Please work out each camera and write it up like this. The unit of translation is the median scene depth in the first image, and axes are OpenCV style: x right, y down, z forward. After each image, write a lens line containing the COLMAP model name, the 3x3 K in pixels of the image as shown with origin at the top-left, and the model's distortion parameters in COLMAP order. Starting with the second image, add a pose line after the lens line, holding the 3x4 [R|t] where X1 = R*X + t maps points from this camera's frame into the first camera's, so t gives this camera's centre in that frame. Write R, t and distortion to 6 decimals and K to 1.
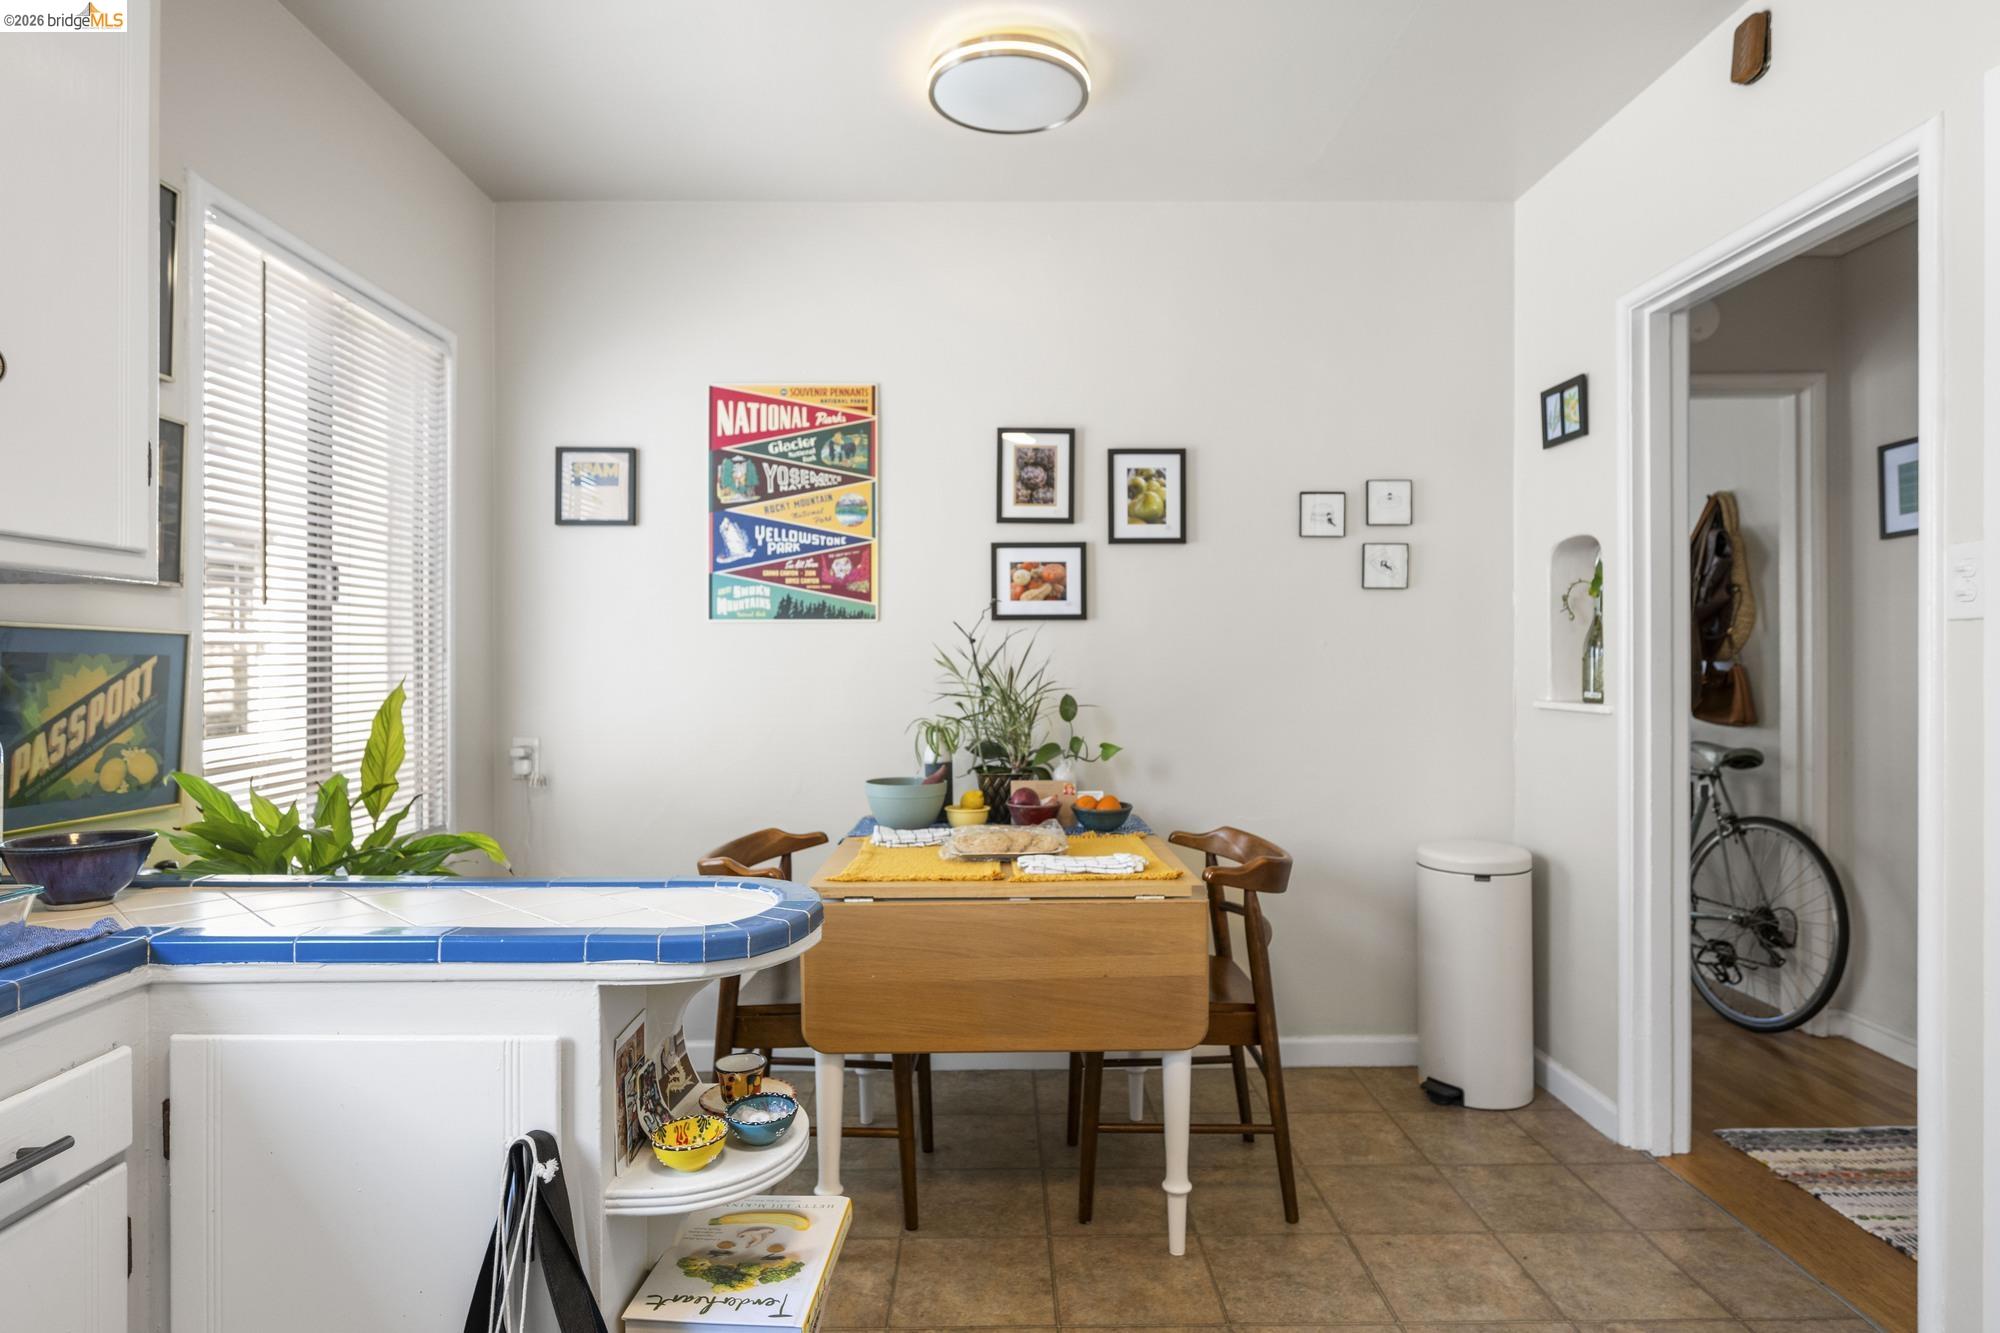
lens RADIAL K [[1080.1, 0, 1000.0], [0, 1080.1, 666.5], [0, 0, 1]] dist [-0.000257, -0.000151]
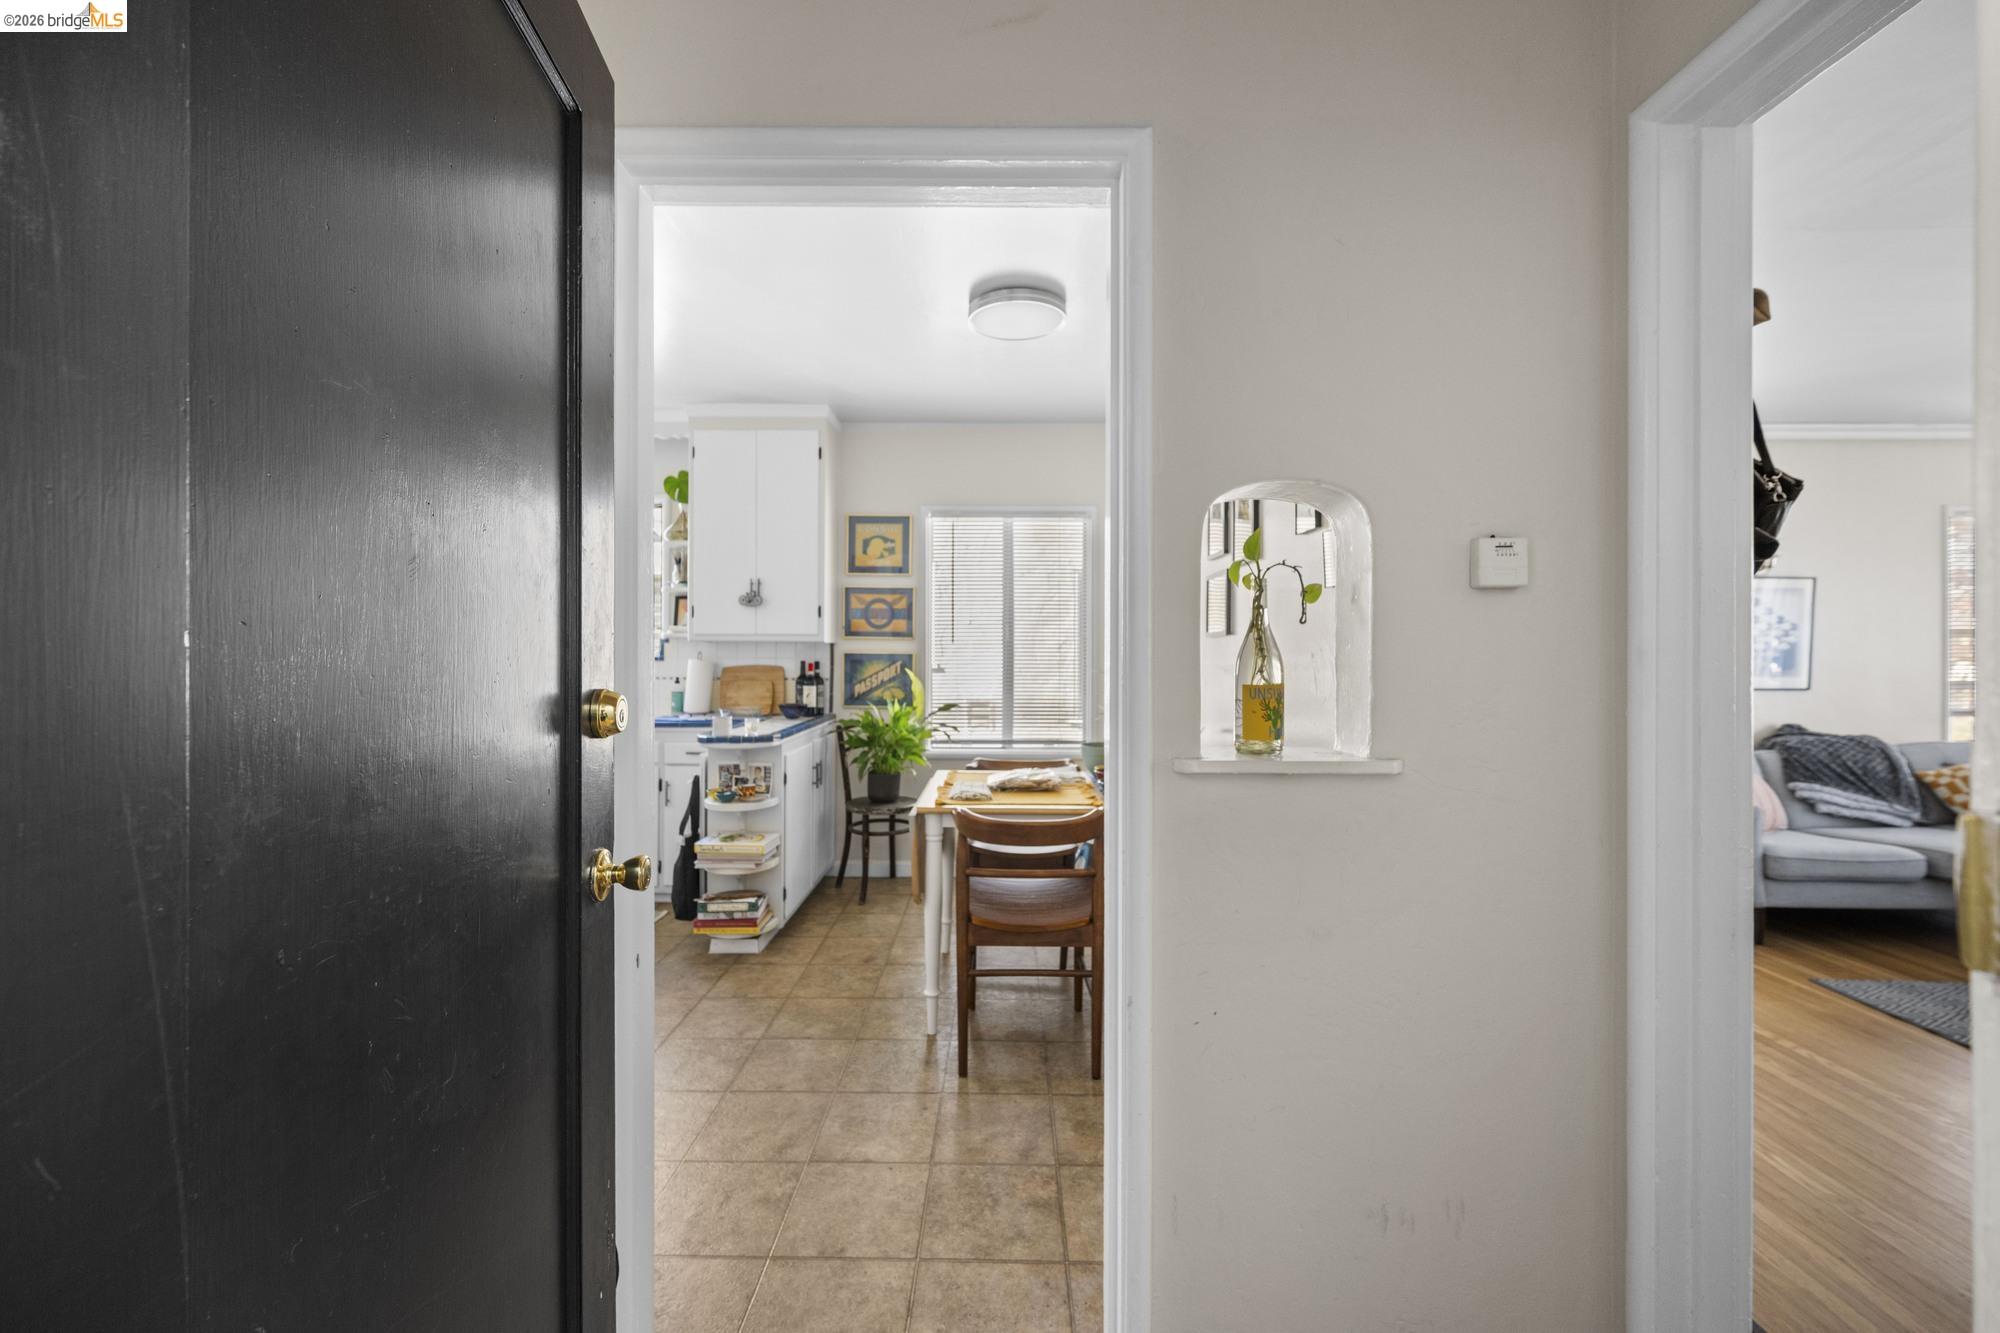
lens RADIAL K [[780.7, 0, 1000.0], [0, 780.7, 666.5], [0, 0, 1]] dist [0.000649, 0.000129]
pose [[-0.014624, 0.009871, -0.999844, 1.654140], [-0.010845, 0.999891, 0.010030, -0.019759], [0.999834, 0.010990, -0.014515, 1.391222]]
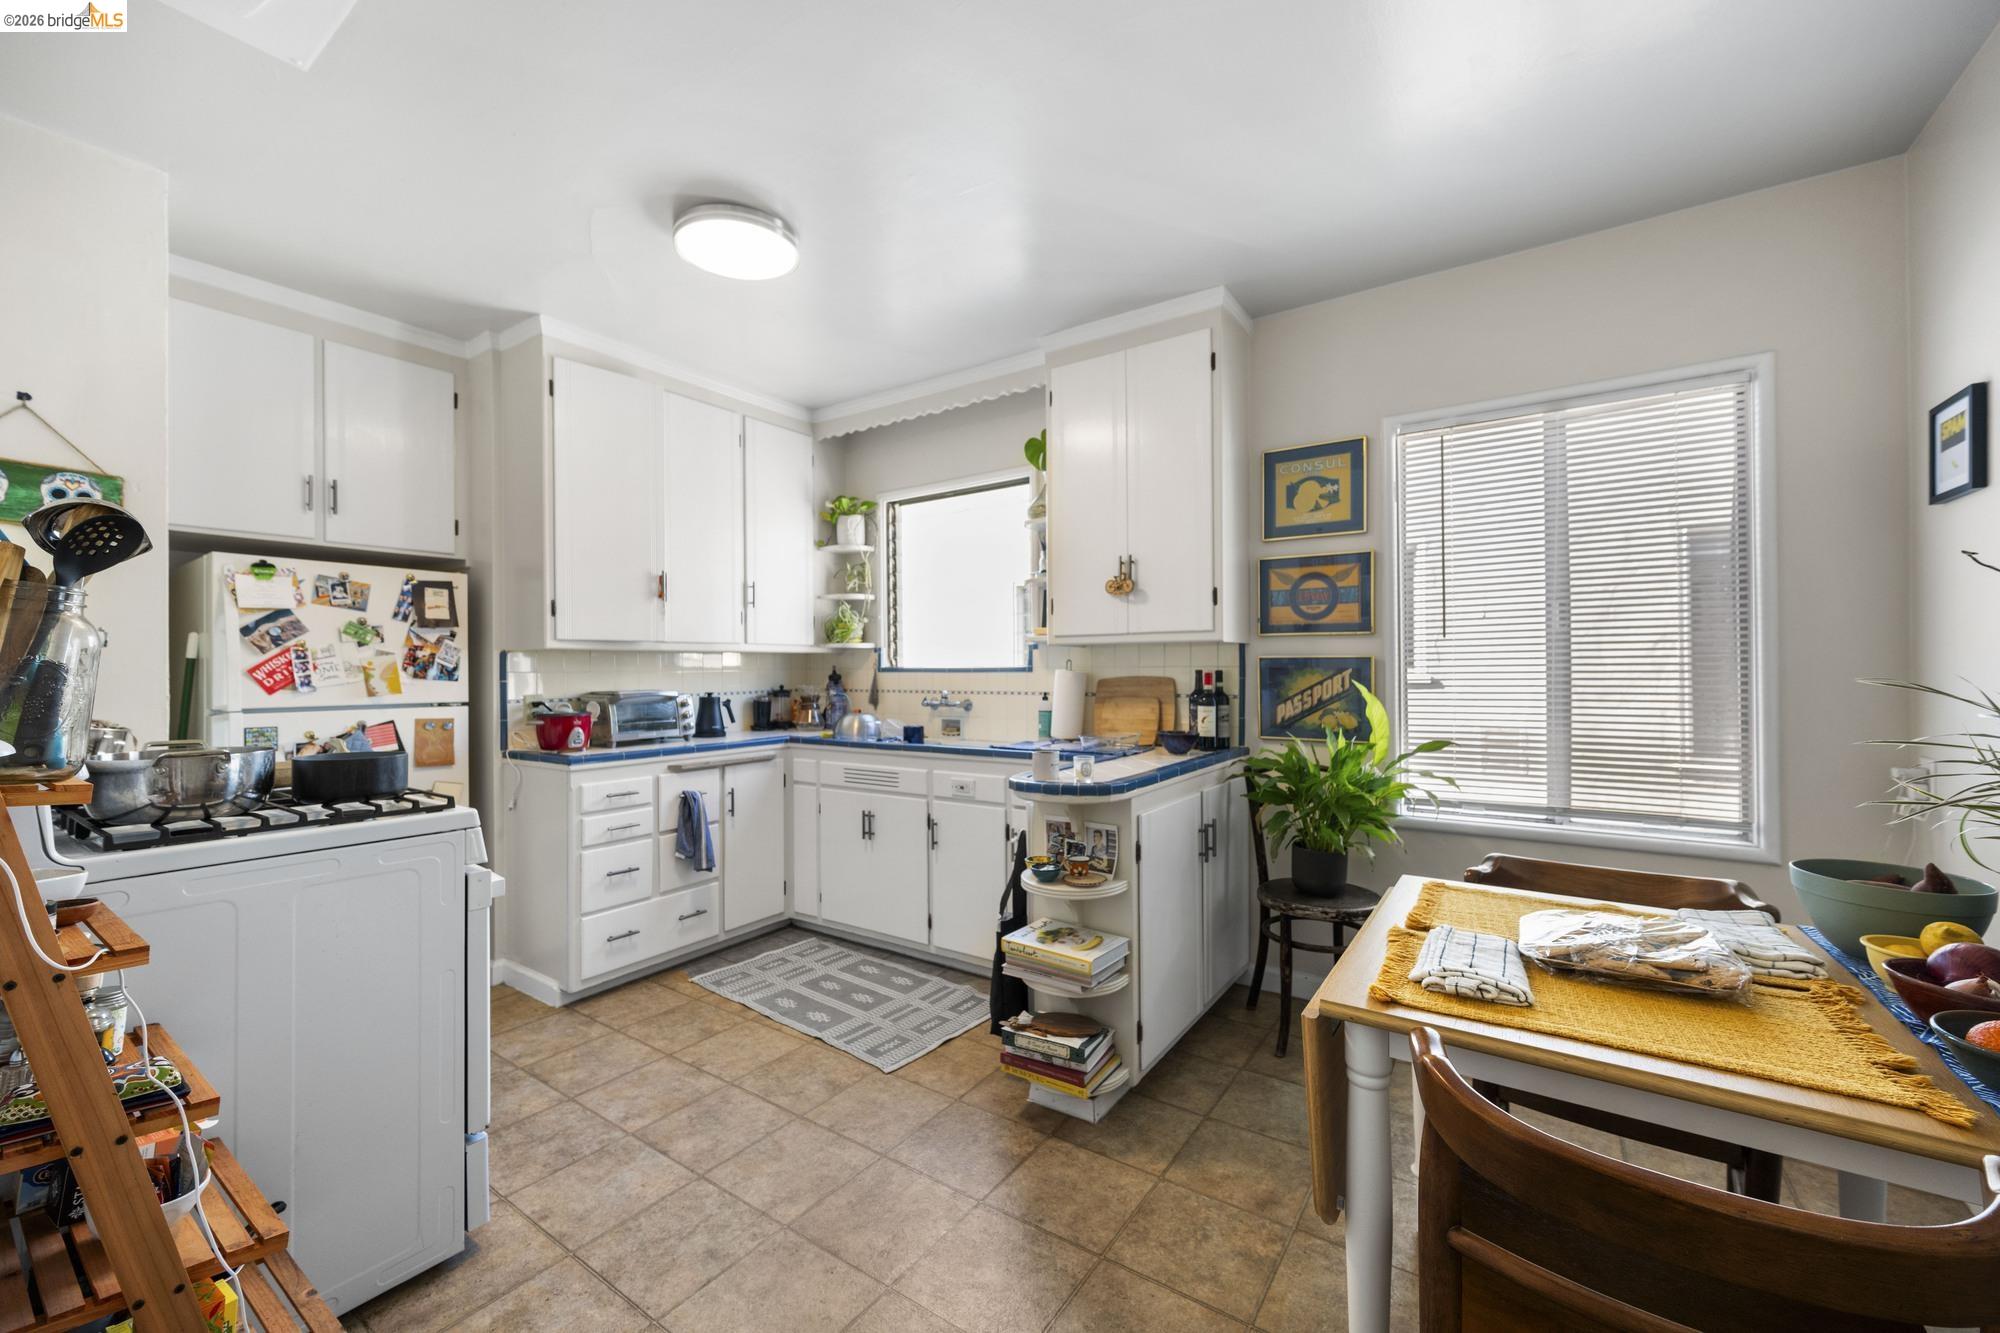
lens RADIAL K [[780.7, 0, 1000.0], [0, 780.7, 666.5], [0, 0, 1]] dist [0.000649, 0.000129]
pose [[-0.574884, -0.005285, -0.818218, 0.872313], [-0.002654, 0.999986, -0.004595, -0.004752], [0.818231, -0.000470, -0.574890, 1.366545]]
